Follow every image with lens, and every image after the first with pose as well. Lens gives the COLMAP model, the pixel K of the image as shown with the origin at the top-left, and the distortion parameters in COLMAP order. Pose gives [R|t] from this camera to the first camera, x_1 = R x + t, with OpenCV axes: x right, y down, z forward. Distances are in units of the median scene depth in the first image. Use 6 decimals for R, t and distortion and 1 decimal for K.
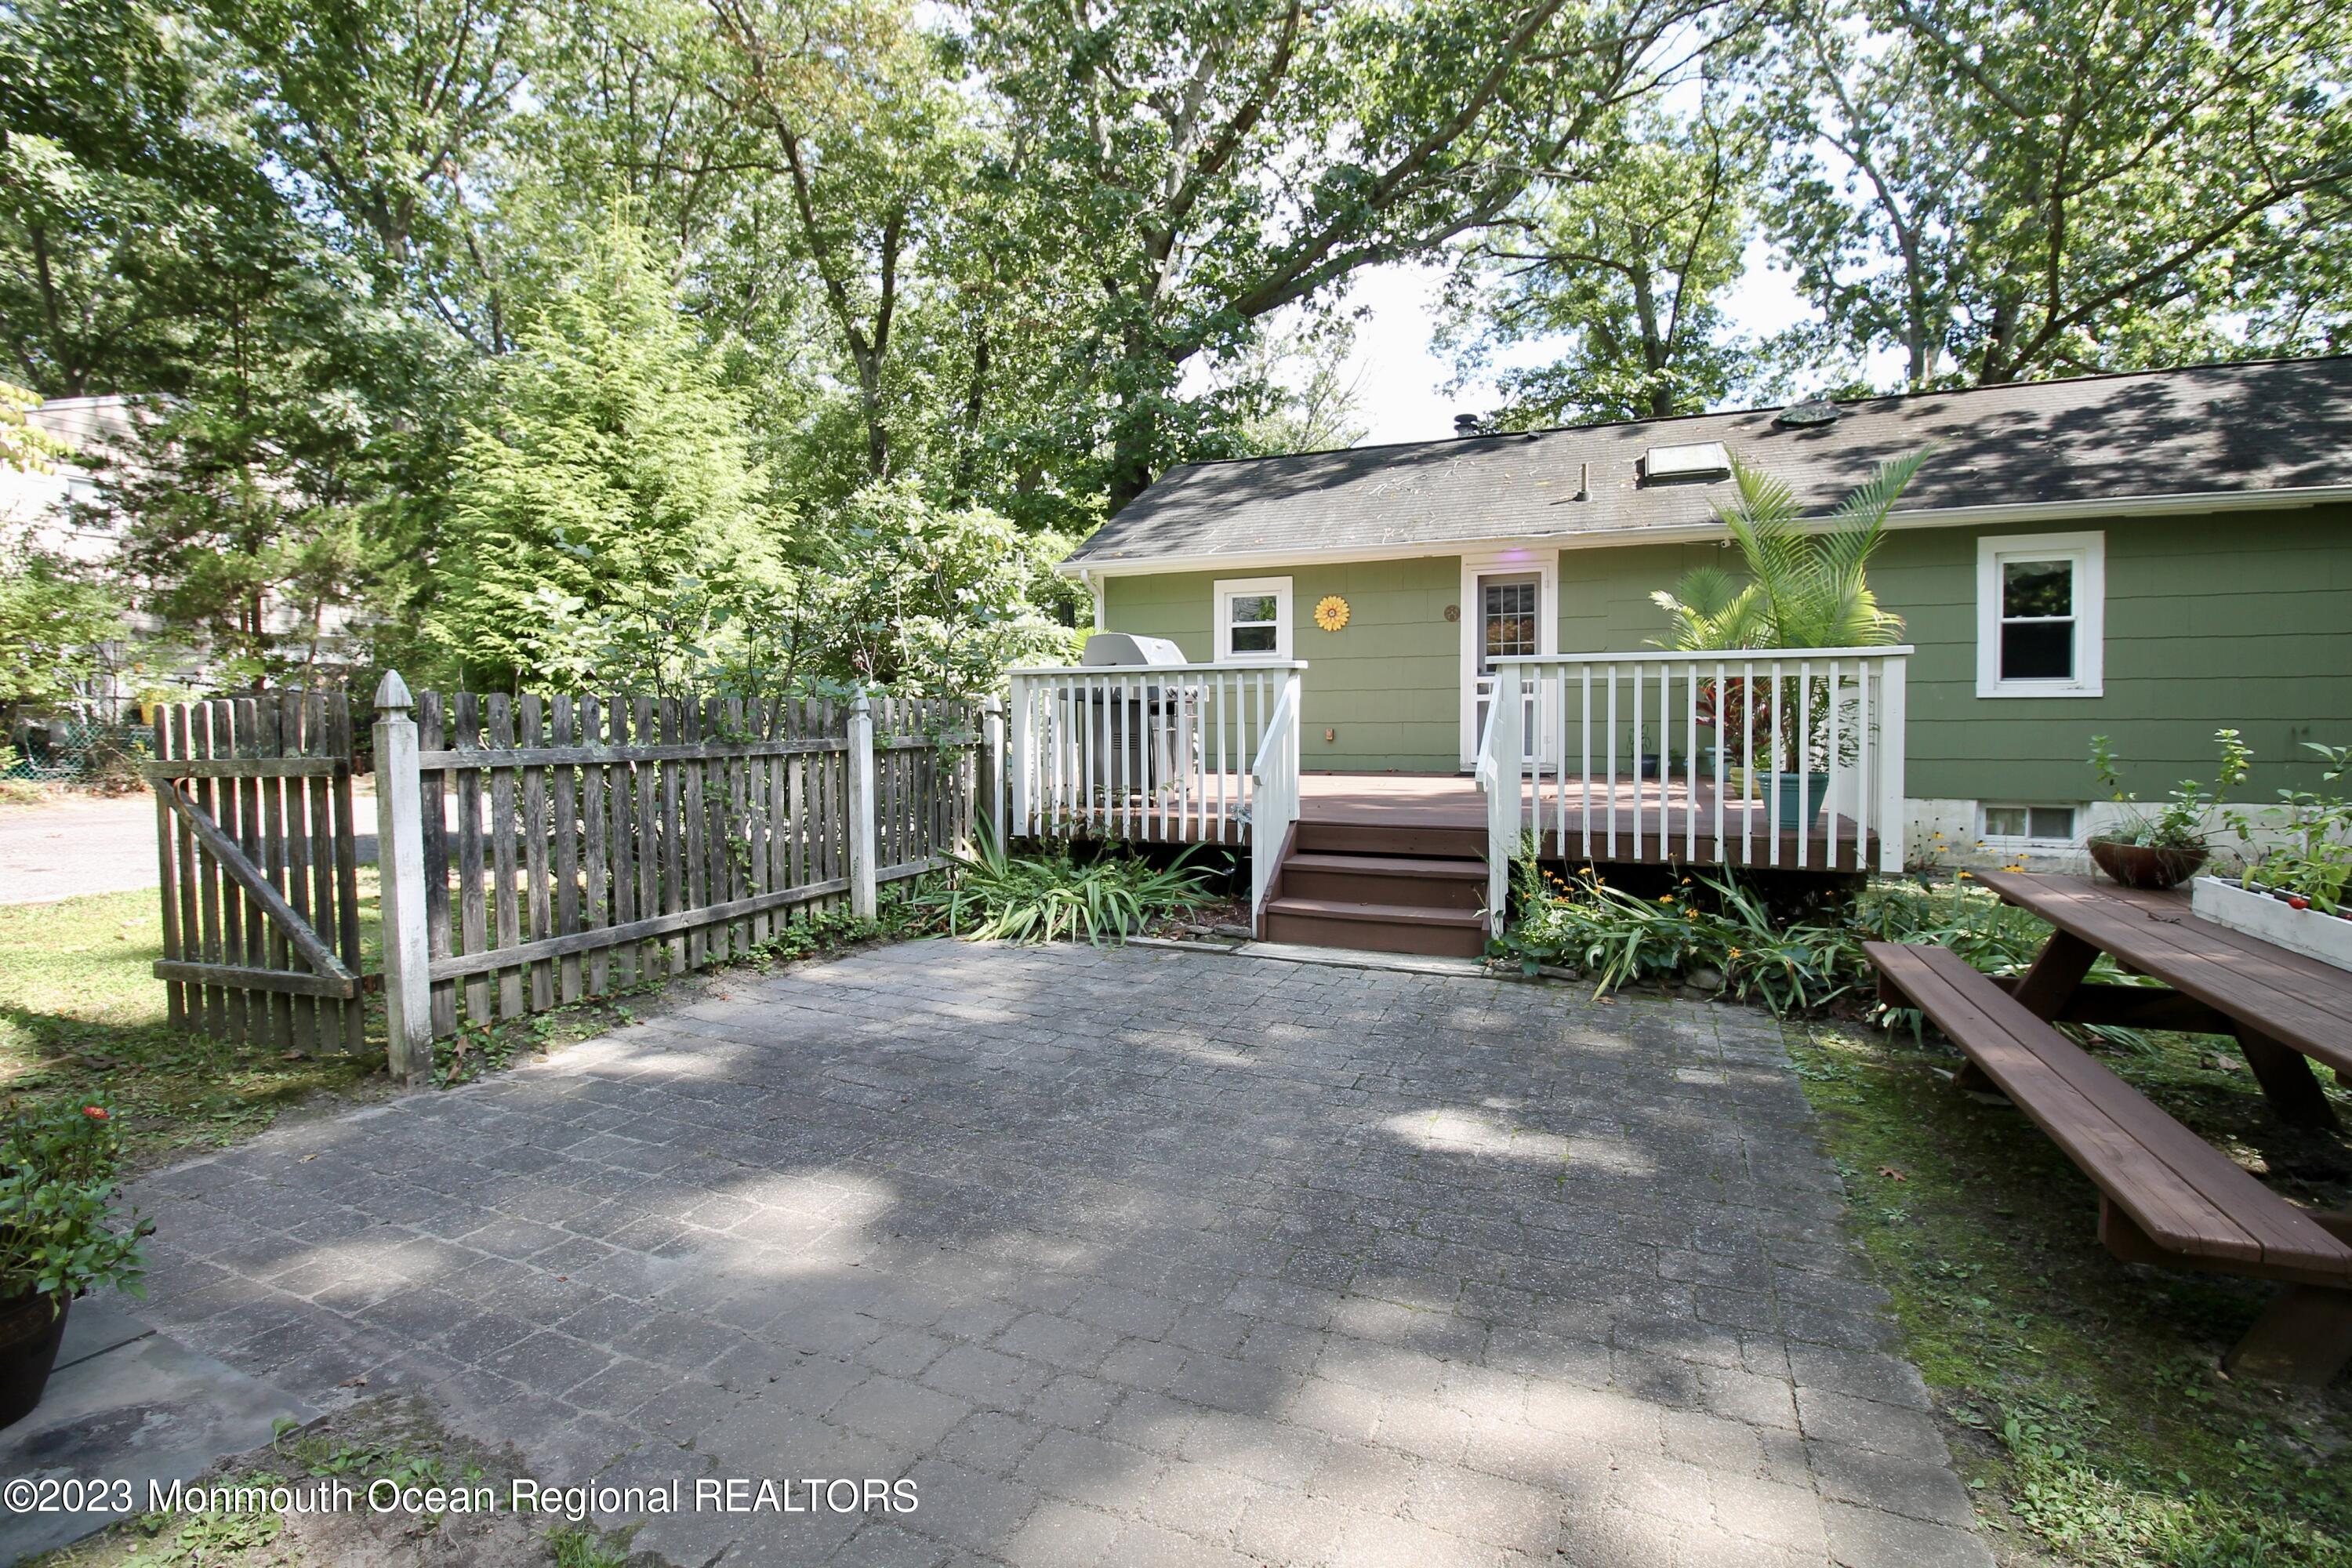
lens RADIAL K [[1094.2, 0, 1204.2], [0, 1094.2, 767.8], [0, 0, 1]] dist [-0.004414, -0.011456]
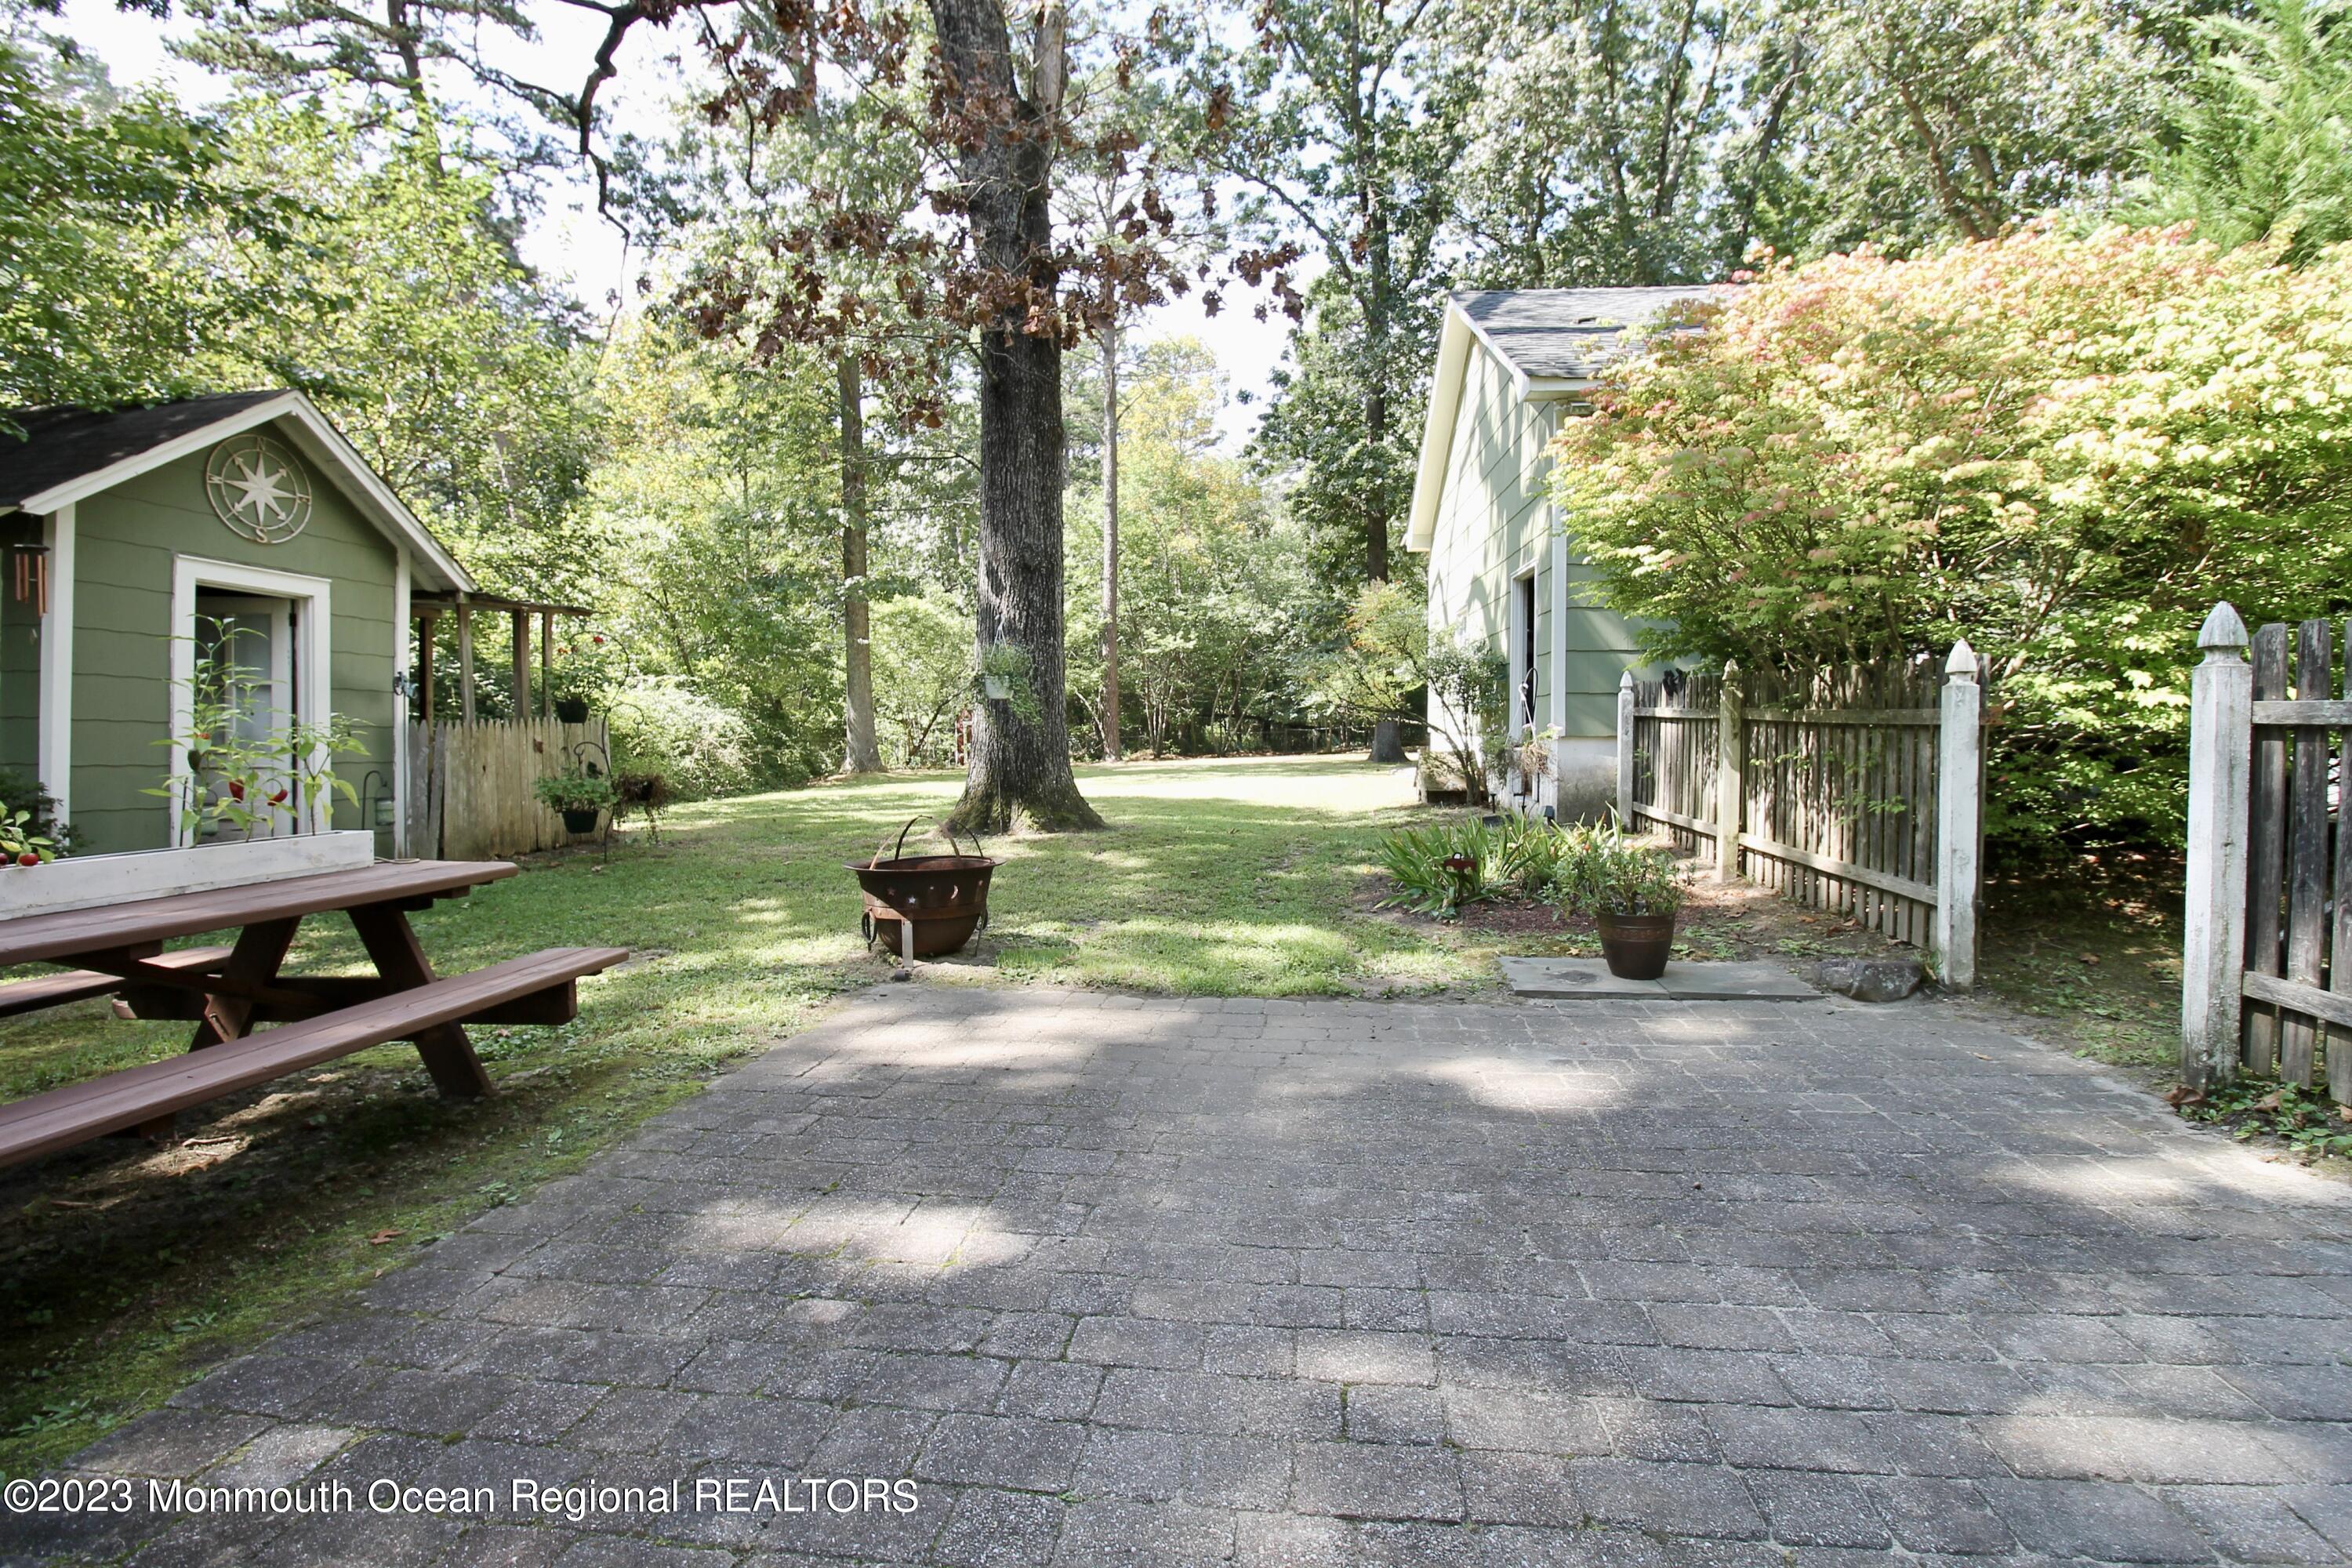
lens RADIAL K [[1094.2, 0, 1192.3], [0, 1094.2, 757.1], [0, 0, 1]] dist [-0.004414, -0.011456]
pose [[-0.964674, 0.011445, -0.263196, 0.086608], [-0.008784, 0.997103, 0.075553, -0.010296], [0.263299, 0.075196, -0.961779, 0.594884]]
